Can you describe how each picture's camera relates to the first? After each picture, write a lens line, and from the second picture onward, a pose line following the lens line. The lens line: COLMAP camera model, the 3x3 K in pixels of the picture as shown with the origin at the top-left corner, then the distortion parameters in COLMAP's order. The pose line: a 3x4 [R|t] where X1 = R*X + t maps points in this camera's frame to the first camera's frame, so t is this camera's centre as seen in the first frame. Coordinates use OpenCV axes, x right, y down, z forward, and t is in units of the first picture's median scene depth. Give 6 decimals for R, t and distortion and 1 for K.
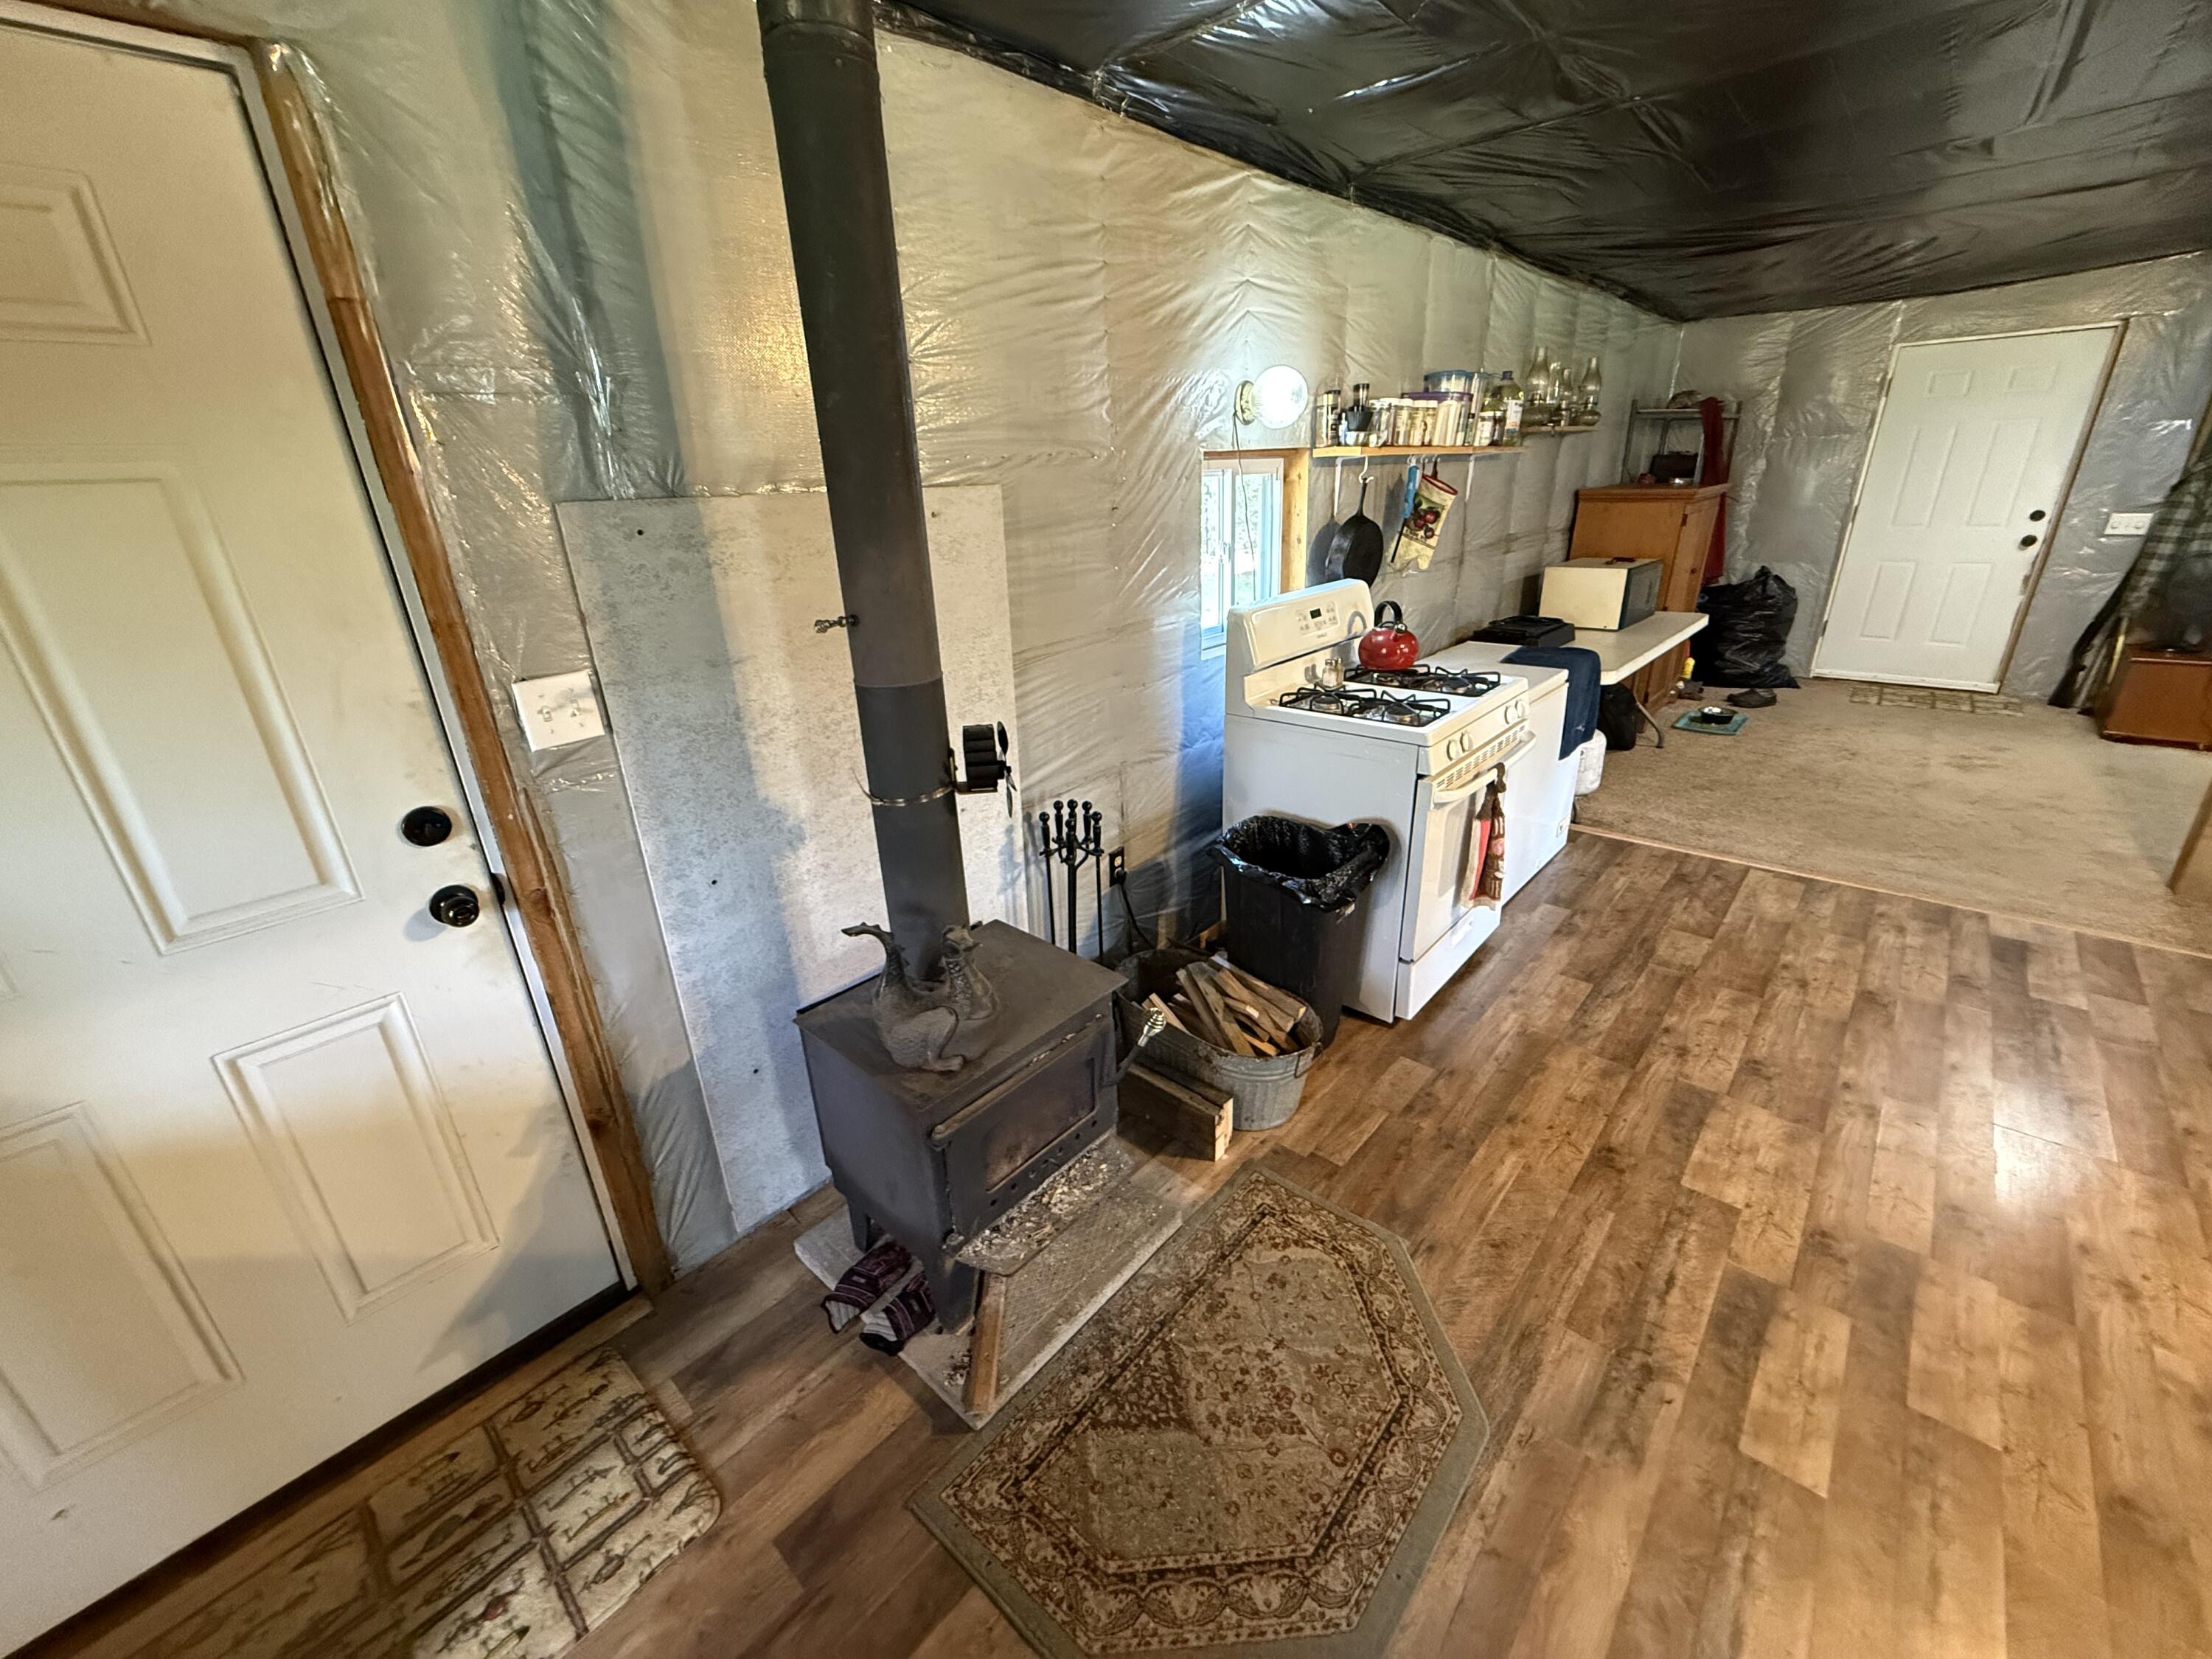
lens RADIAL K [[879.5, 0, 1094.6], [0, 879.5, 827.4], [0, 0, 1]] dist [-0.000357, 0.000395]
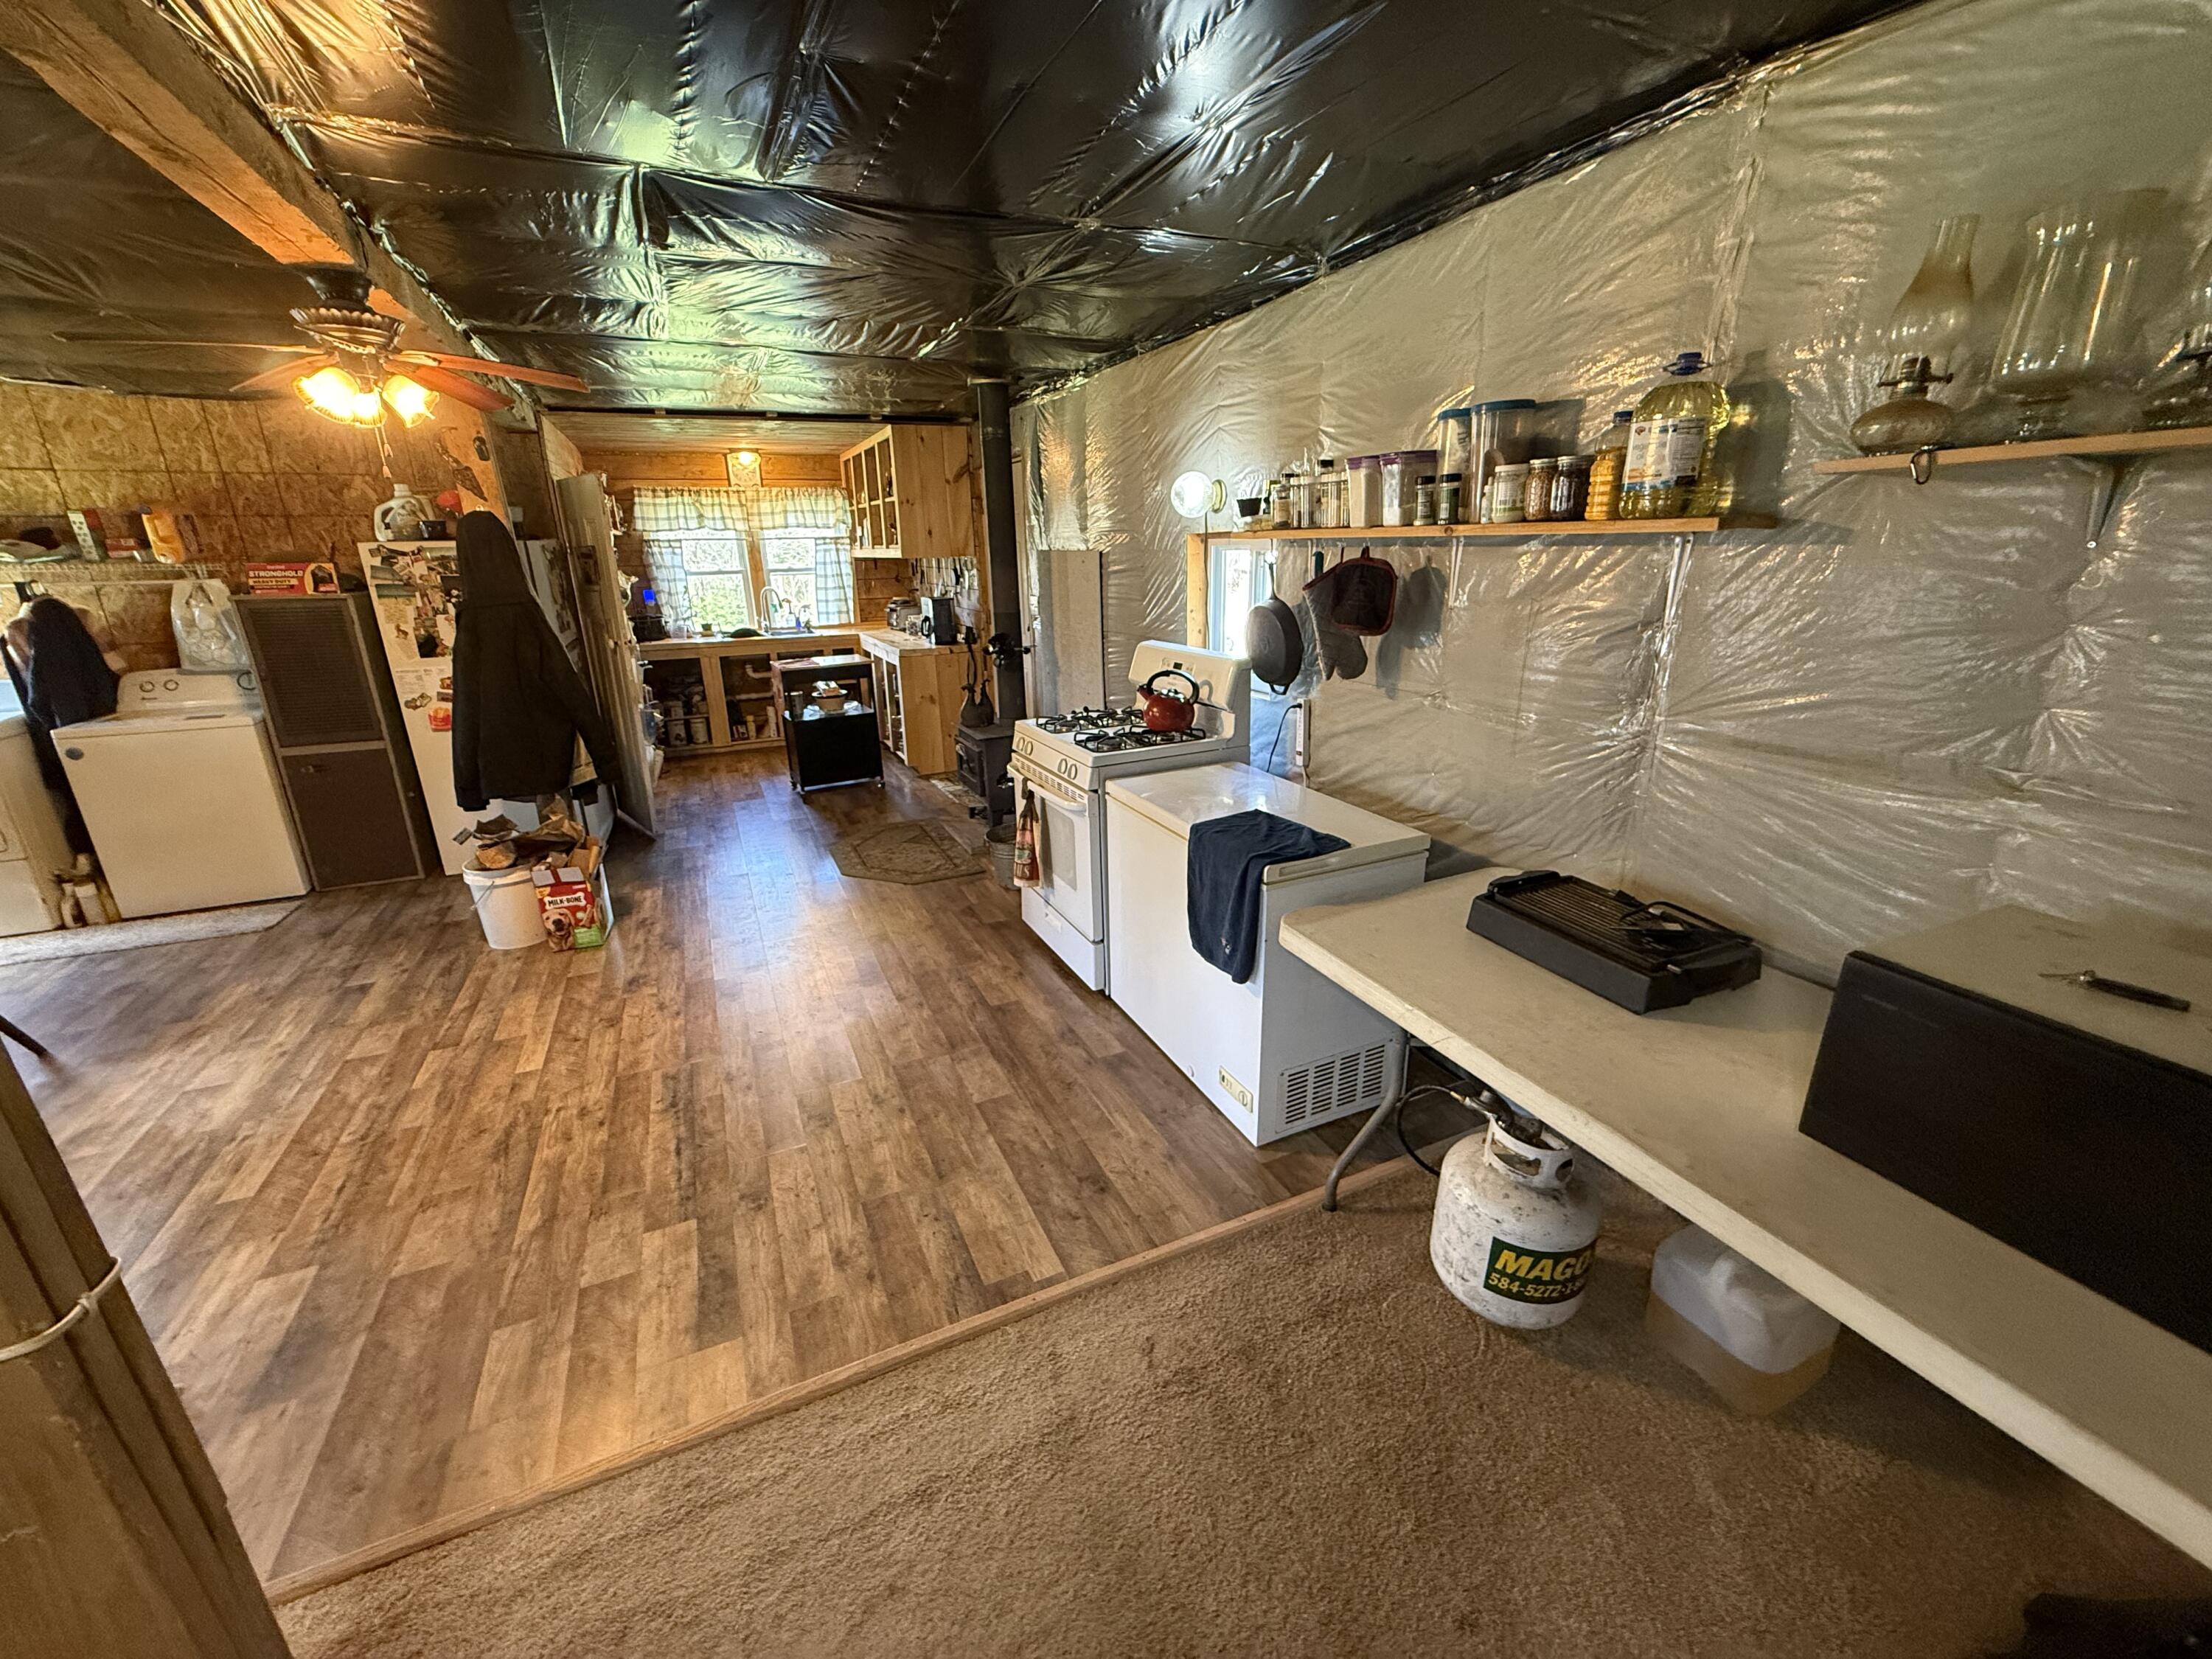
lens RADIAL K [[879.5, 0, 1096.2], [0, 879.5, 825.9], [0, 0, 1]] dist [-0.000357, 0.000395]
pose [[-0.389927, 0.331922, -0.858944, 1.804120], [-0.301610, 0.835289, 0.459700, -0.742807], [0.870051, 0.438316, -0.225591, 1.618945]]
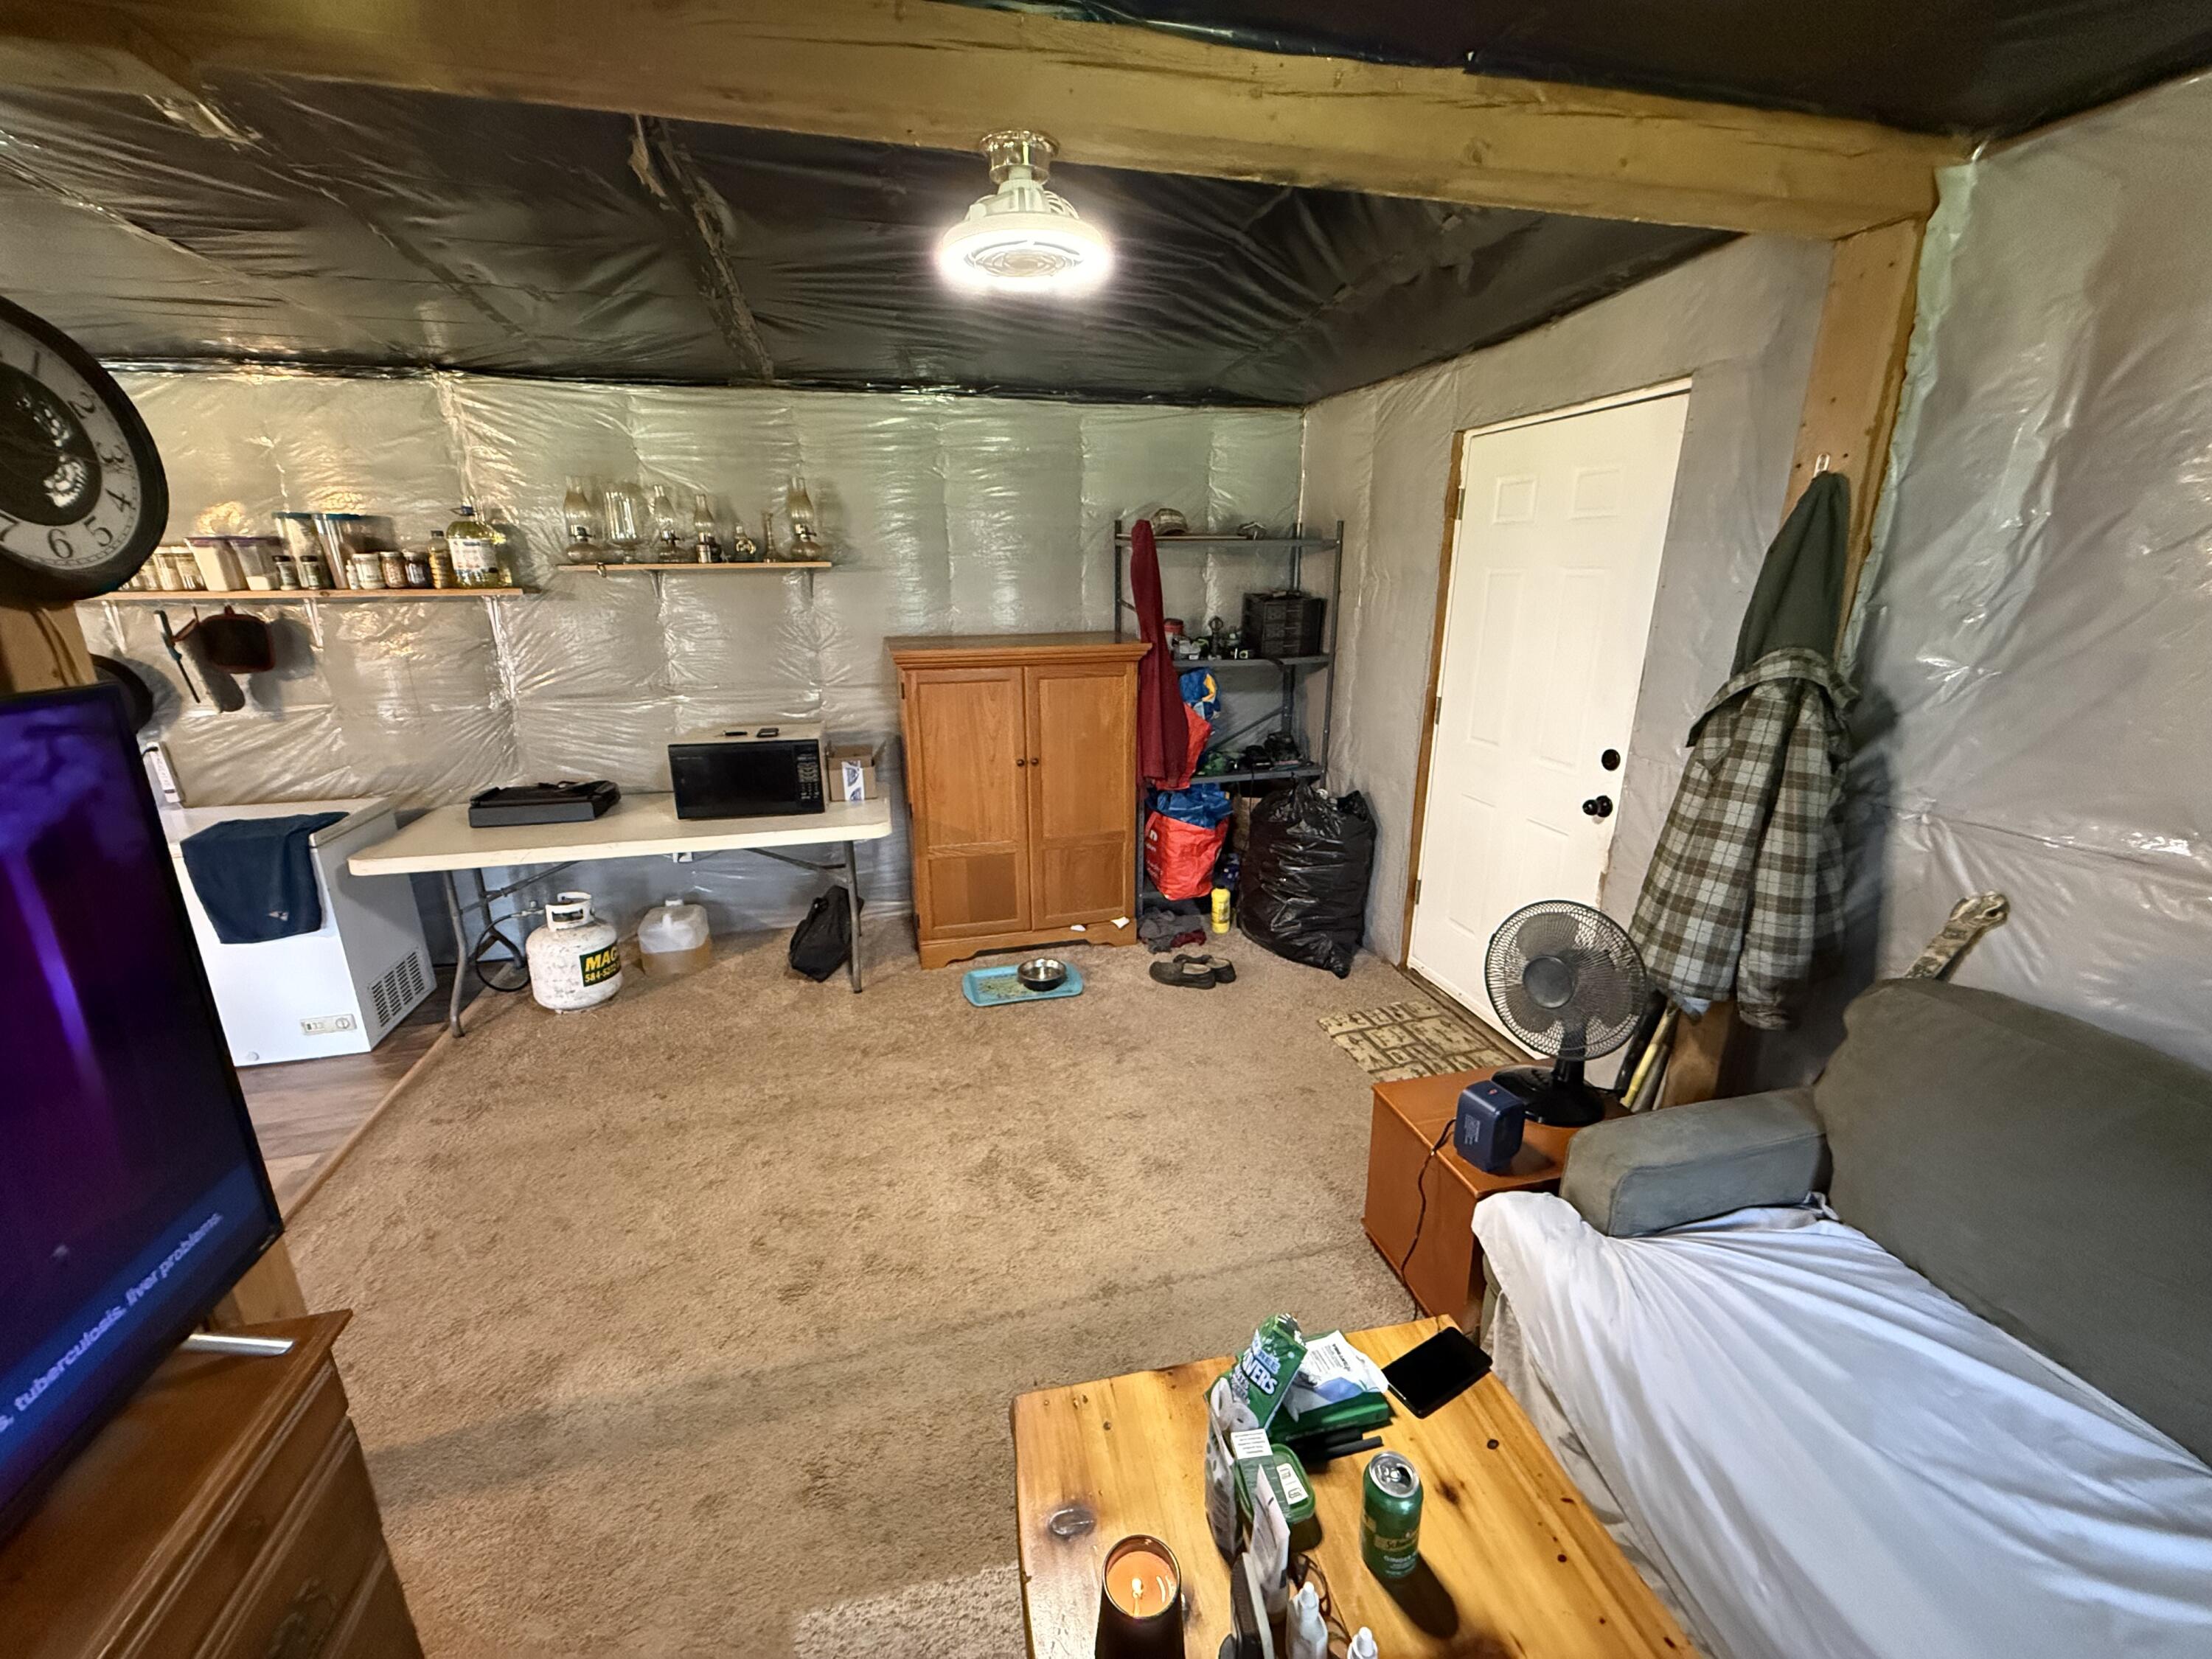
lens RADIAL K [[879.5, 0, 1097.3], [0, 879.5, 828.2], [0, 0, 1]] dist [-0.000357, 0.000395]
pose [[0.833590, 0.189982, -0.518685, 2.598934], [-0.228353, 0.973523, -0.010413, -0.583299], [0.502973, 0.127123, 0.854902, 1.038055]]
